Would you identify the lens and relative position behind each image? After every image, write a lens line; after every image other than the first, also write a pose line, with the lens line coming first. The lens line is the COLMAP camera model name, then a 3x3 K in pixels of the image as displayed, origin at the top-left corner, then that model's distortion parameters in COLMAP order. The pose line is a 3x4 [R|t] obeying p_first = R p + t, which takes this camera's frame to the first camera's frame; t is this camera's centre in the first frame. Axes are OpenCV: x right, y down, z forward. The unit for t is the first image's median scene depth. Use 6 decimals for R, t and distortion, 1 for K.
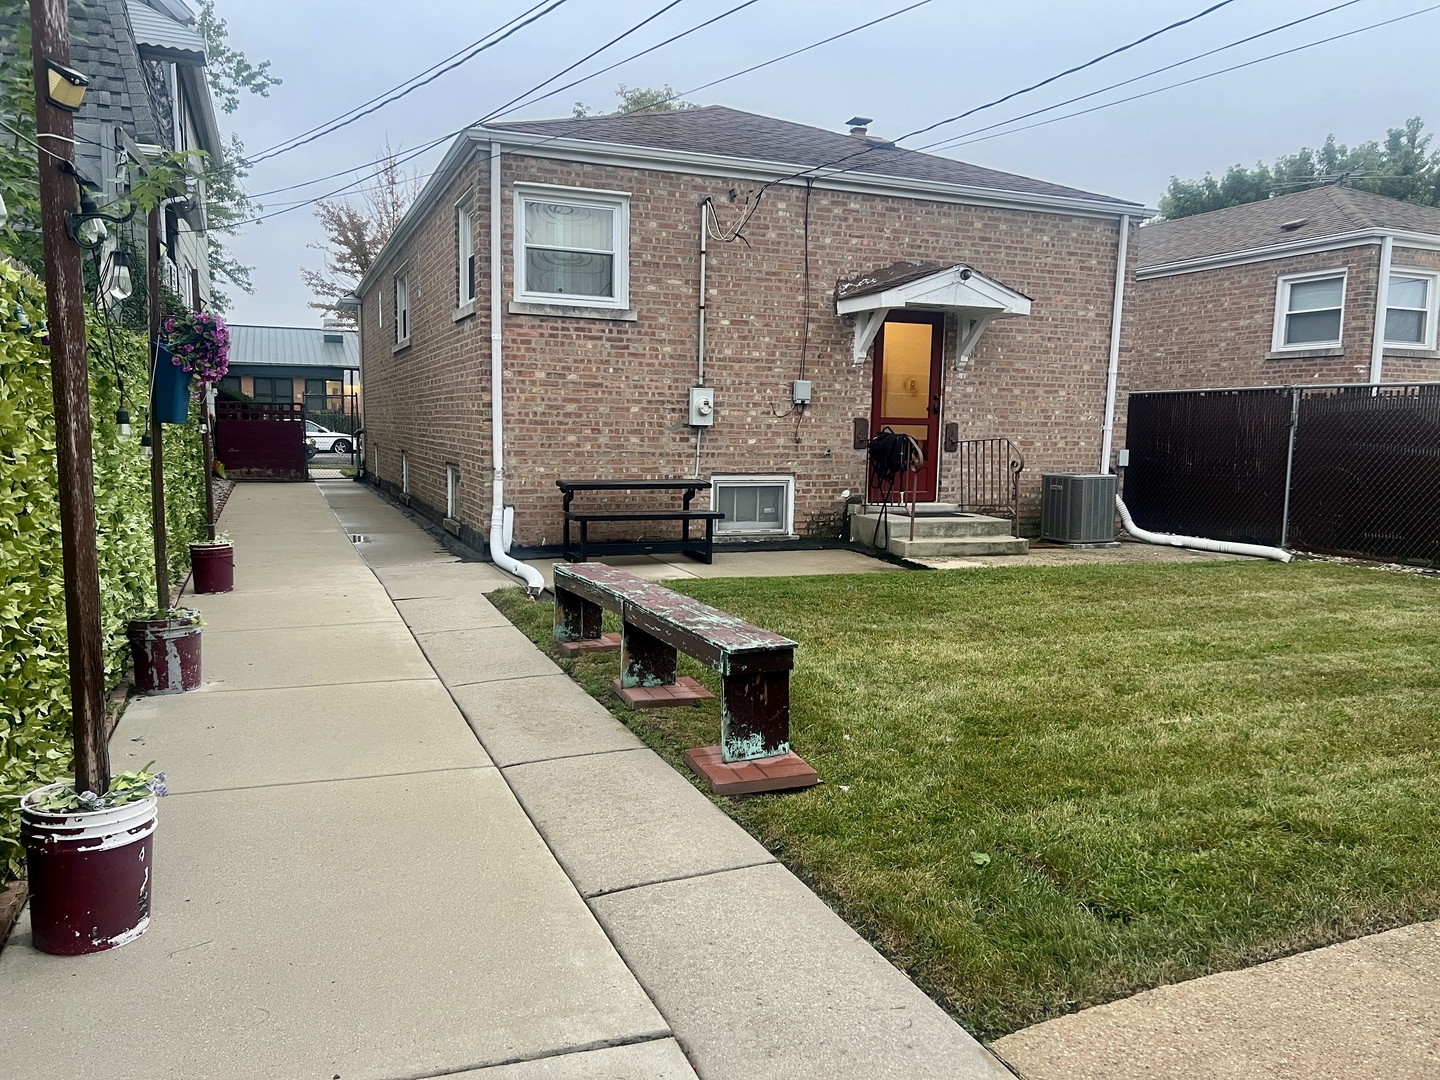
lens RADIAL K [[1086.3, 0, 717.5], [0, 1086.3, 536.3], [0, 0, 1]] dist [0.061669, -0.069140]
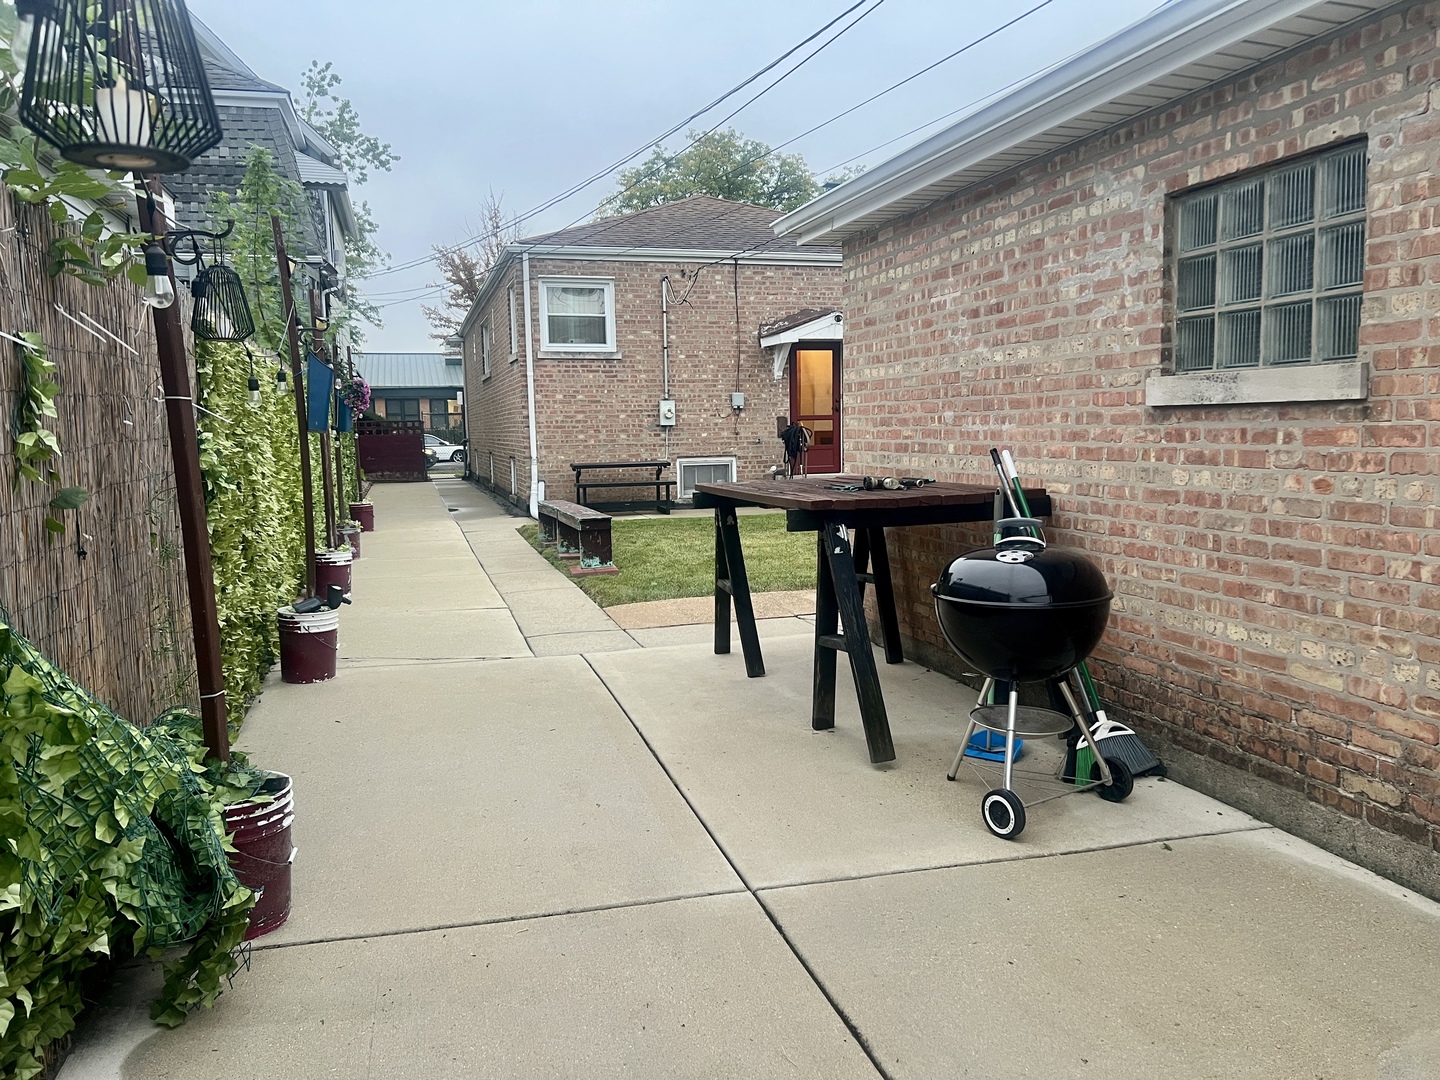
lens RADIAL K [[1086.3, 0, 729.2], [0, 1086.3, 534.3], [0, 0, 1]] dist [0.061669, -0.069140]
pose [[0.994751, -0.026253, -0.098901, 0.203415], [0.025727, 0.999647, -0.006589, 0.058614], [0.099039, 0.004010, 0.995076, -0.469559]]
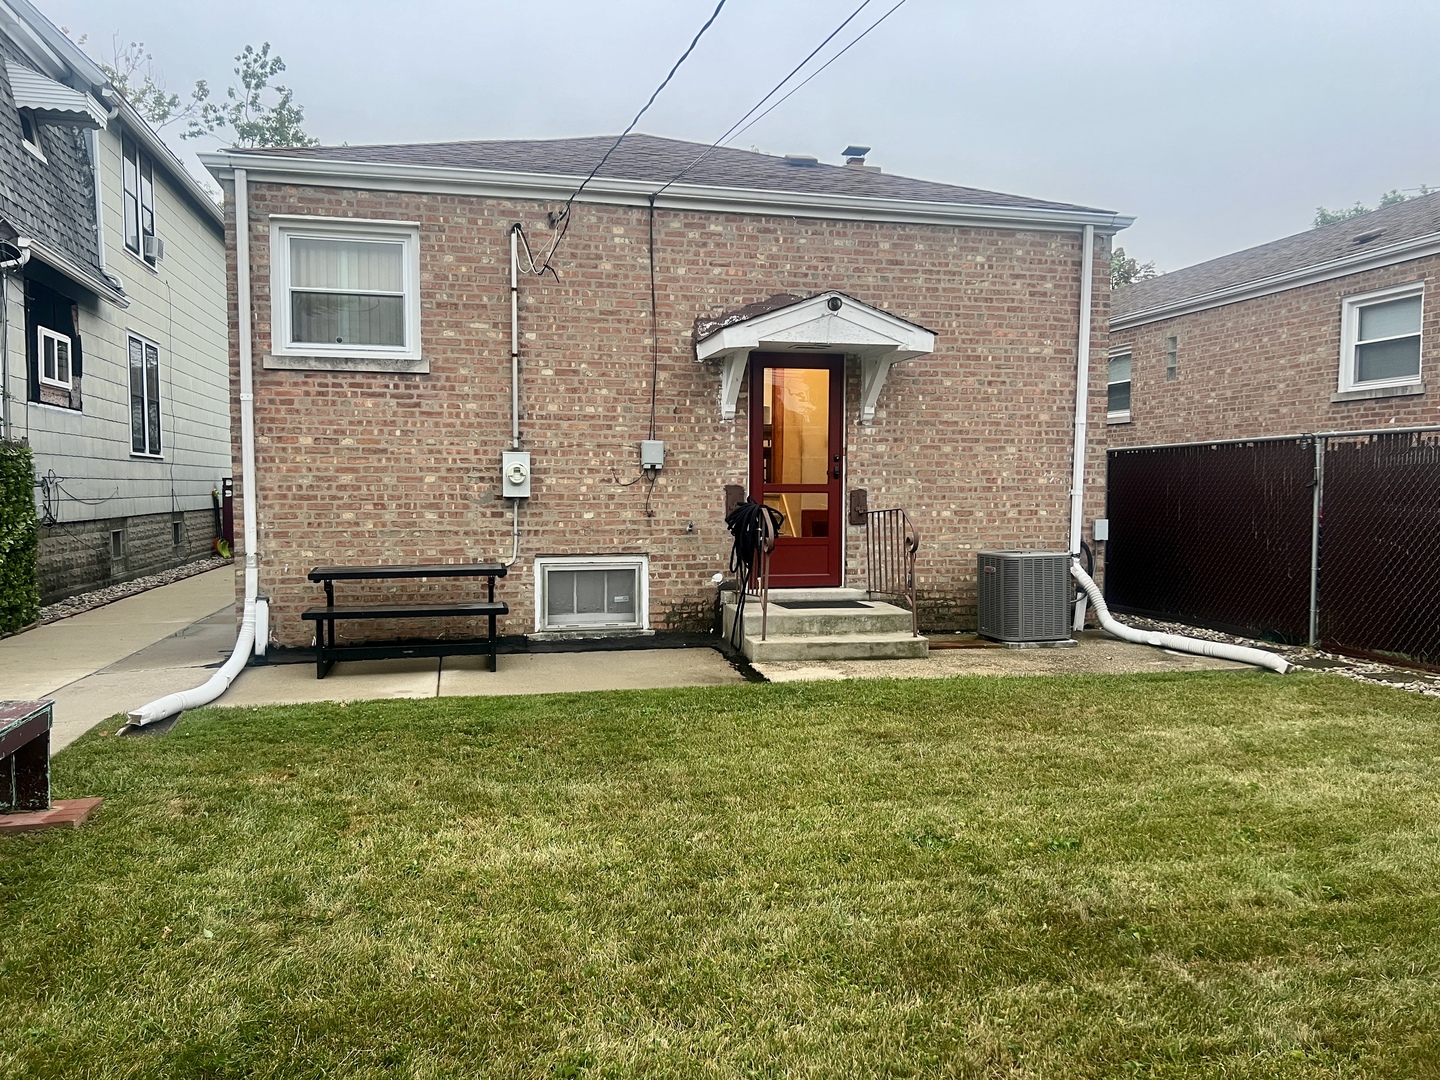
lens RADIAL K [[1086.3, 0, 707.4], [0, 1086.3, 539.4], [0, 0, 1]] dist [0.061669, -0.069140]
pose [[0.987371, -0.009401, -0.158144, 0.241863], [0.000209, 0.998314, -0.058042, -0.021374], [0.158423, 0.057276, 0.985709, 0.201952]]
